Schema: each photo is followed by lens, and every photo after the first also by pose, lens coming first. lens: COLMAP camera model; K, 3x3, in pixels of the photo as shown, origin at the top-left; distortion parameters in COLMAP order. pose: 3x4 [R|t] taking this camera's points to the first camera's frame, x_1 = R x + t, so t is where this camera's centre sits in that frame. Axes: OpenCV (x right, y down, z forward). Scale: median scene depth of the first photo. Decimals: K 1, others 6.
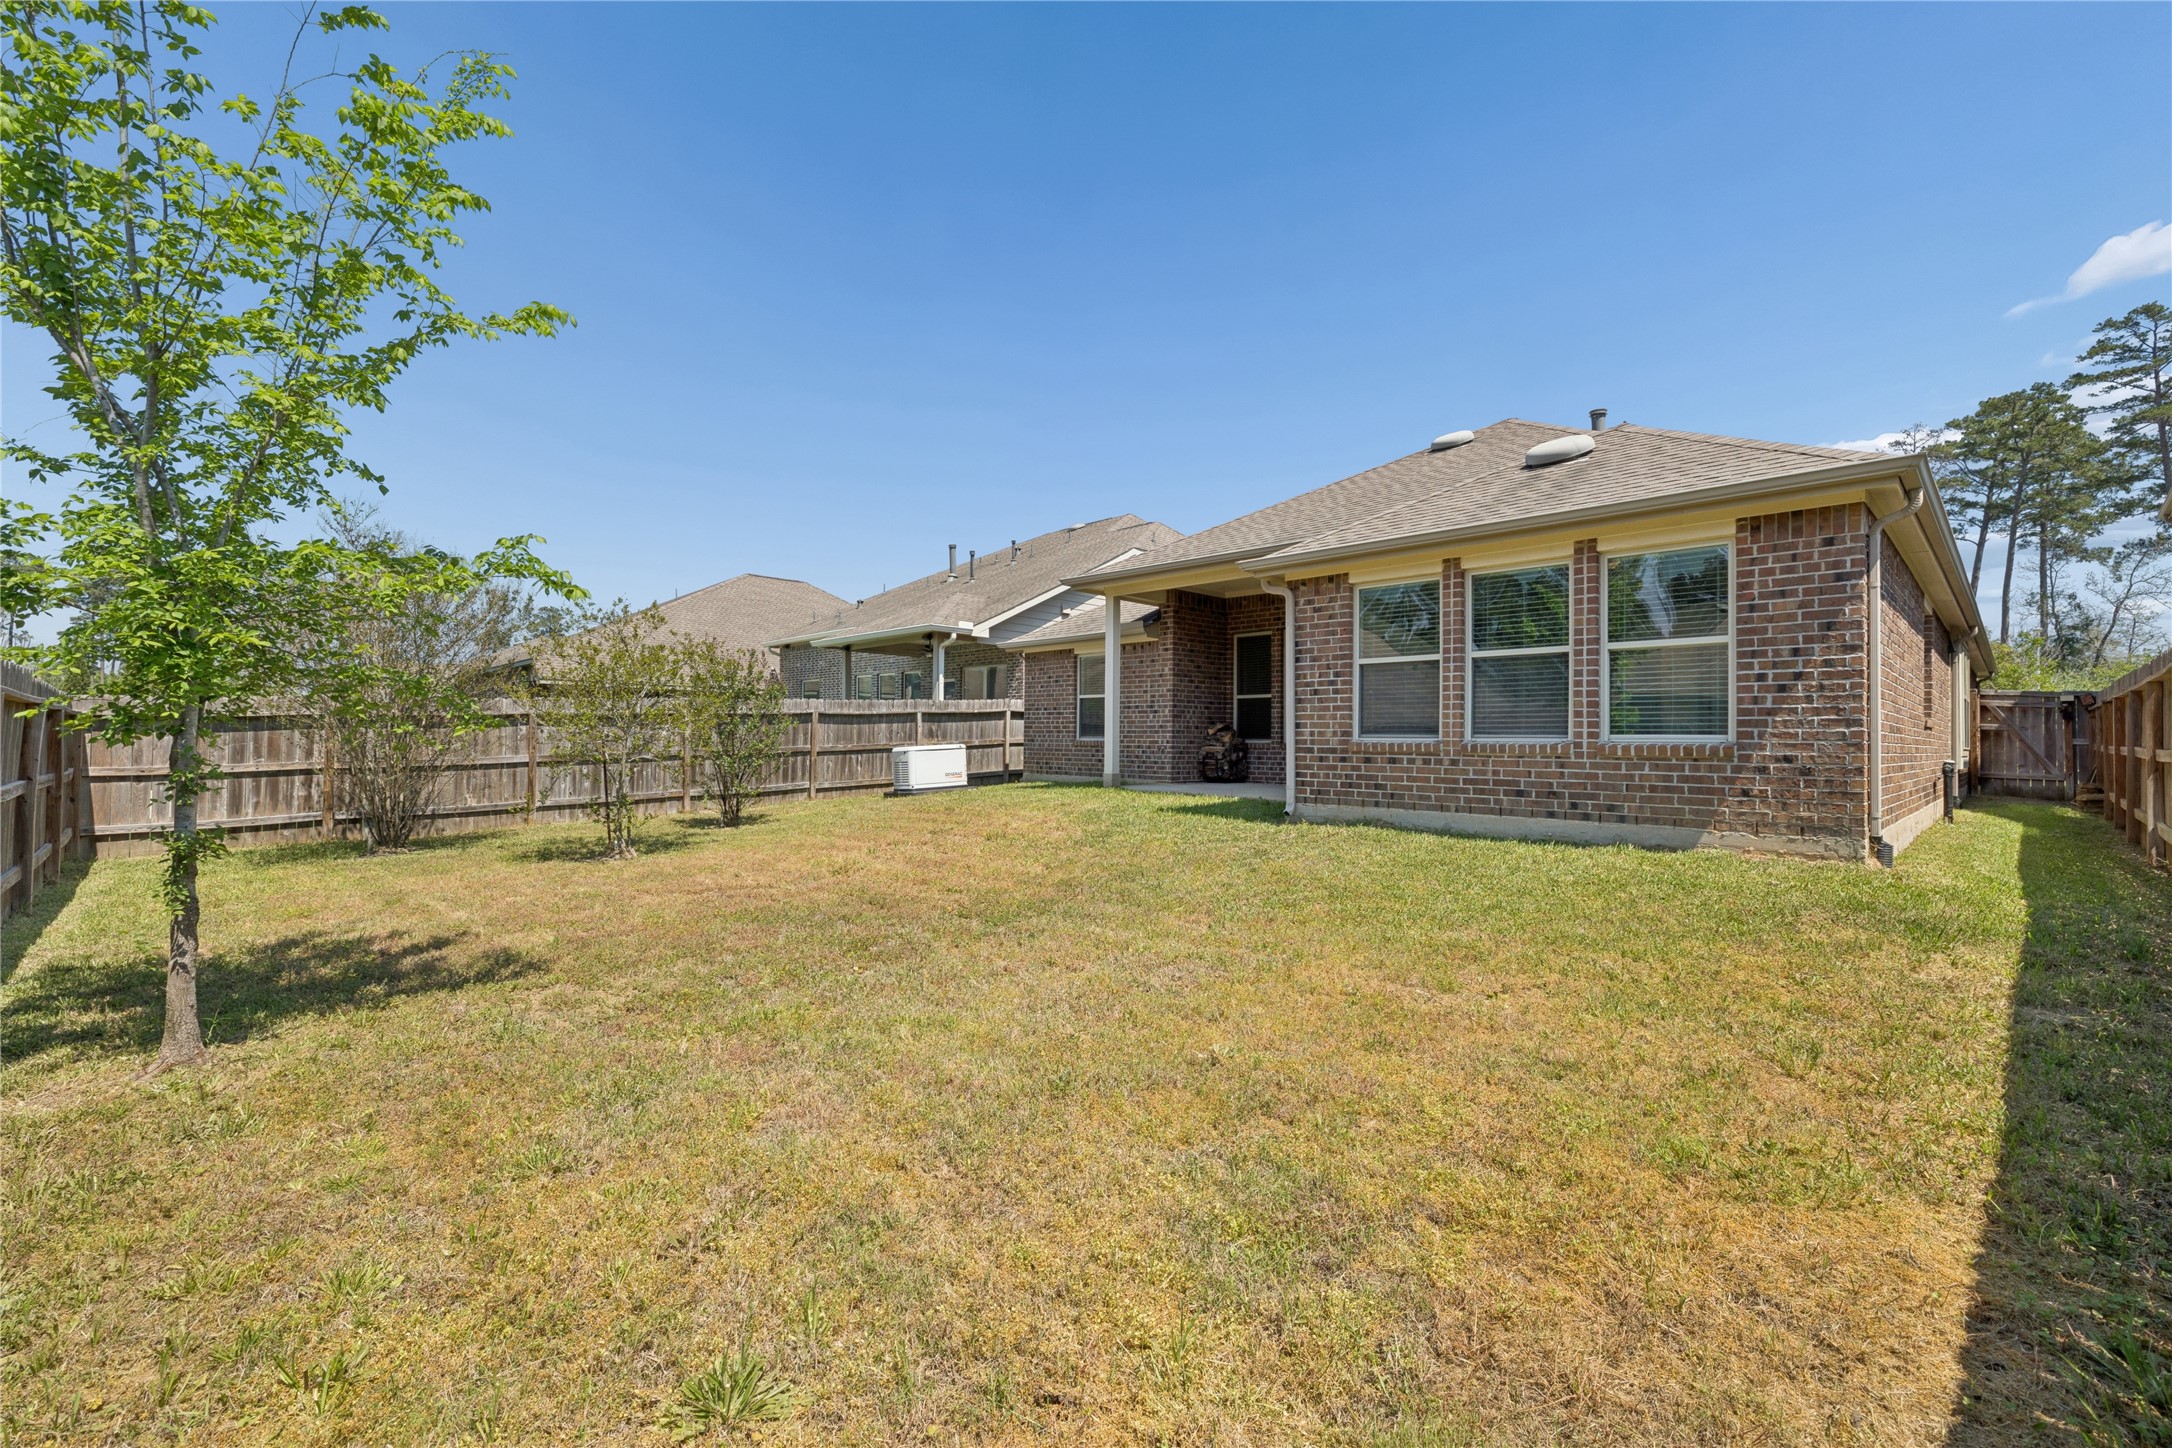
lens RADIAL K [[915.5, 0, 1081.0], [0, 915.5, 697.2], [0, 0, 1]] dist [0.000245, 0.000011]
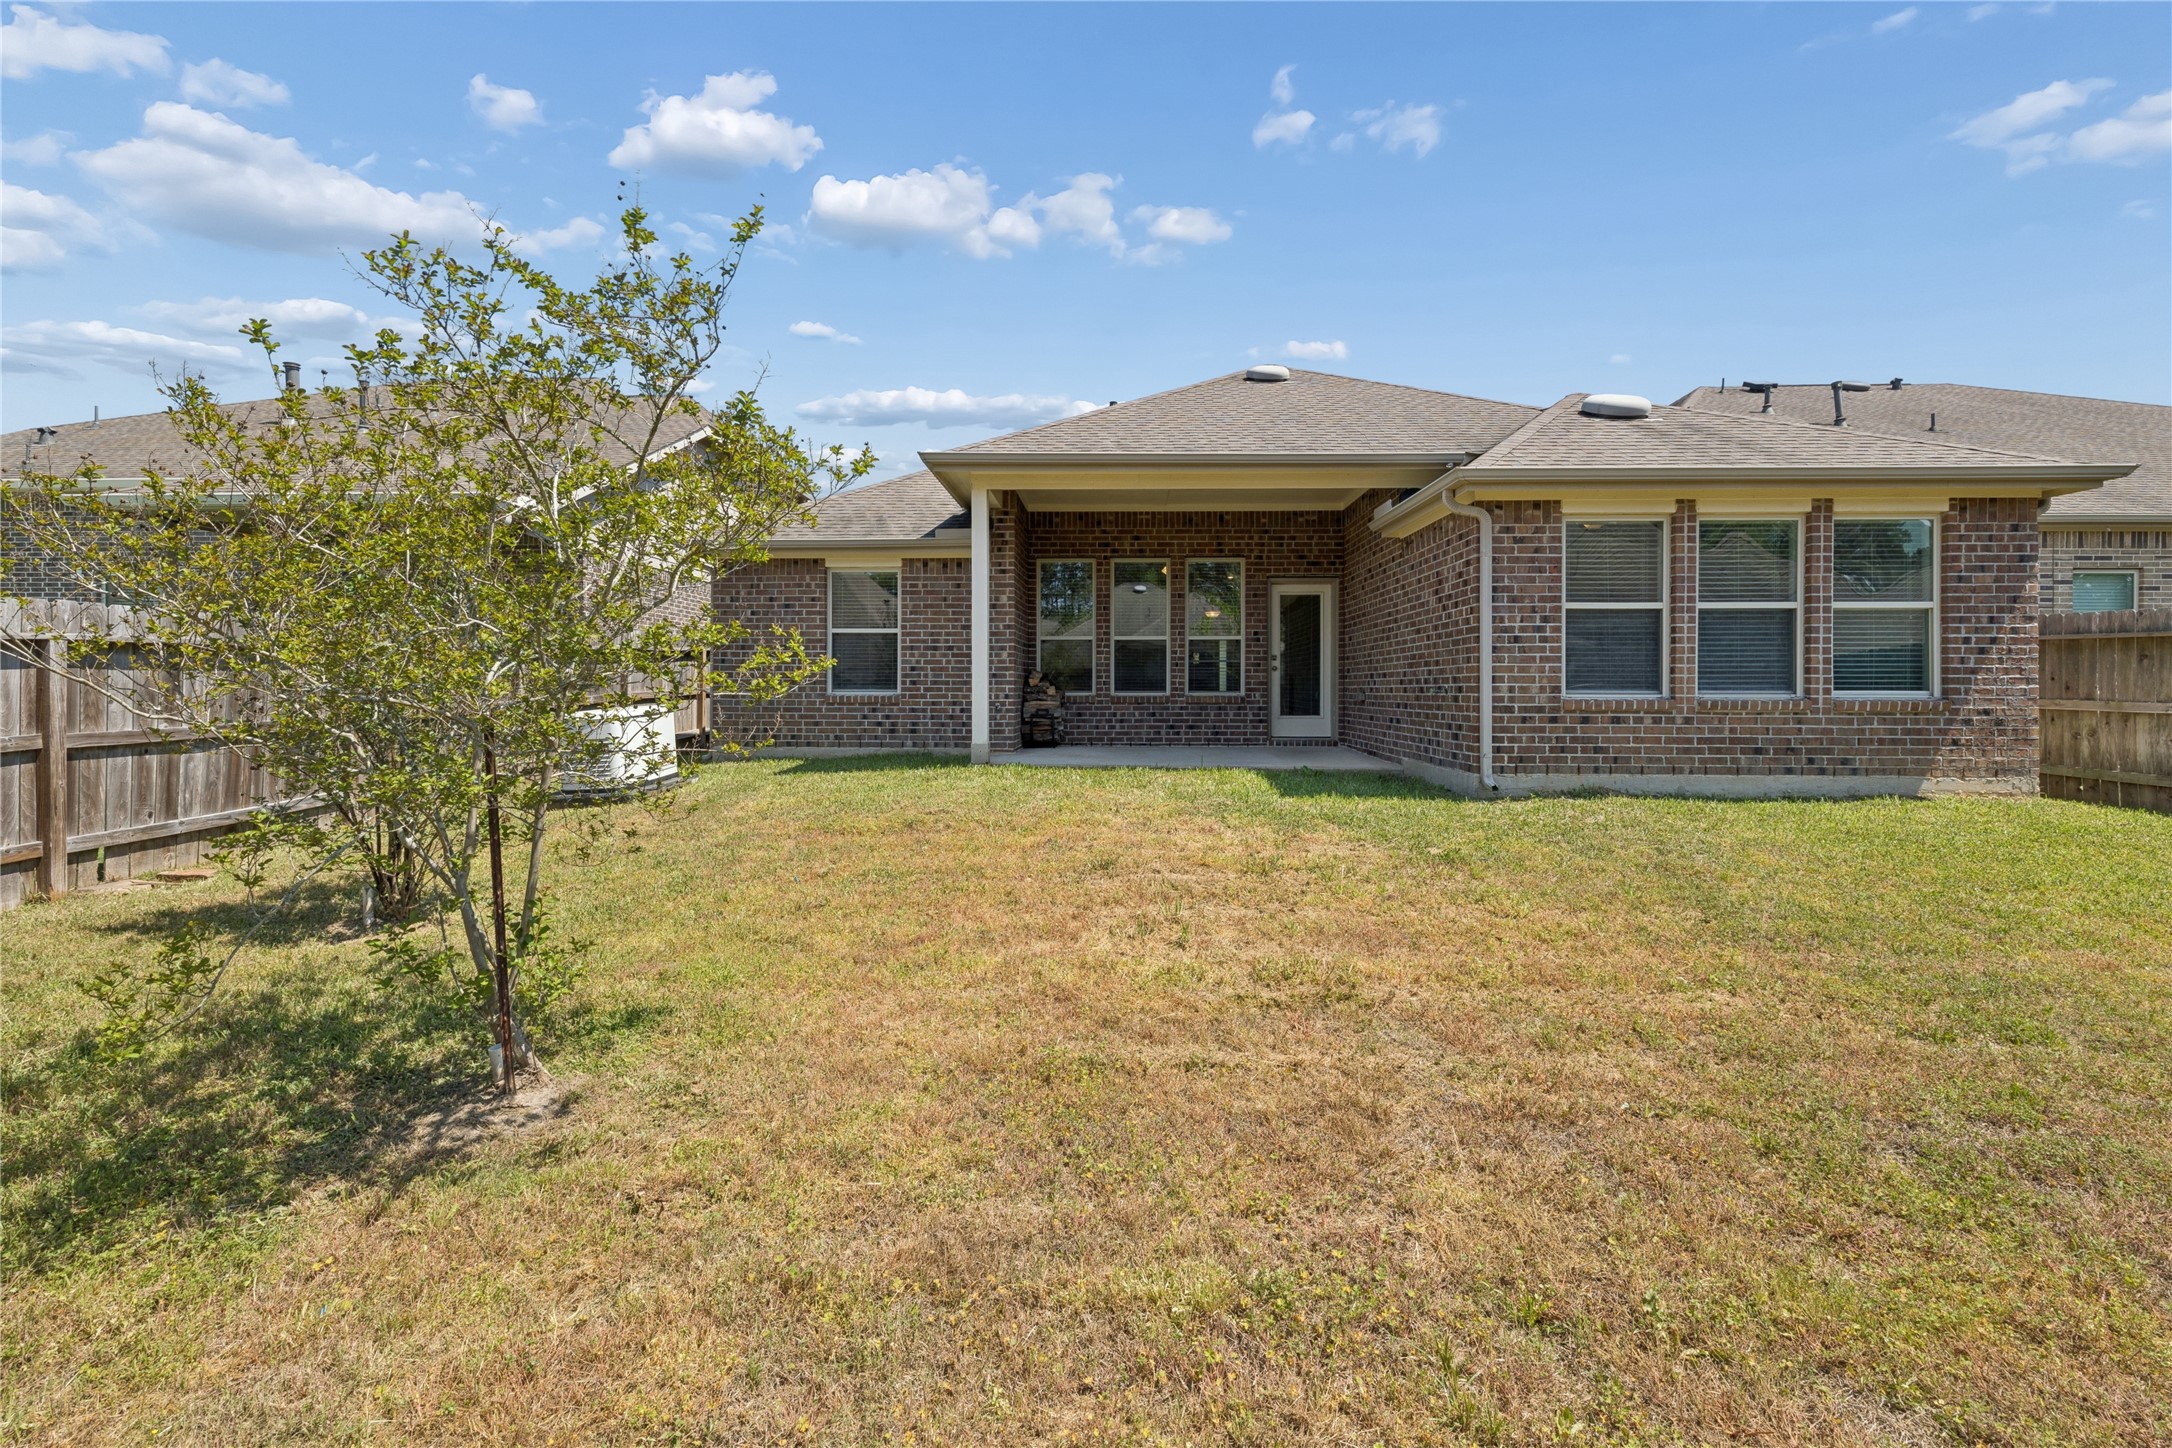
lens RADIAL K [[937.0, 0, 1077.7], [0, 937.0, 663.3], [0, 0, 1]] dist [0.001450, 0.000158]
pose [[0.722410, 0.010816, 0.691380, -0.670706], [-0.028335, 0.999501, 0.013971, 0.016856], [-0.690884, -0.029683, 0.722356, 0.716408]]
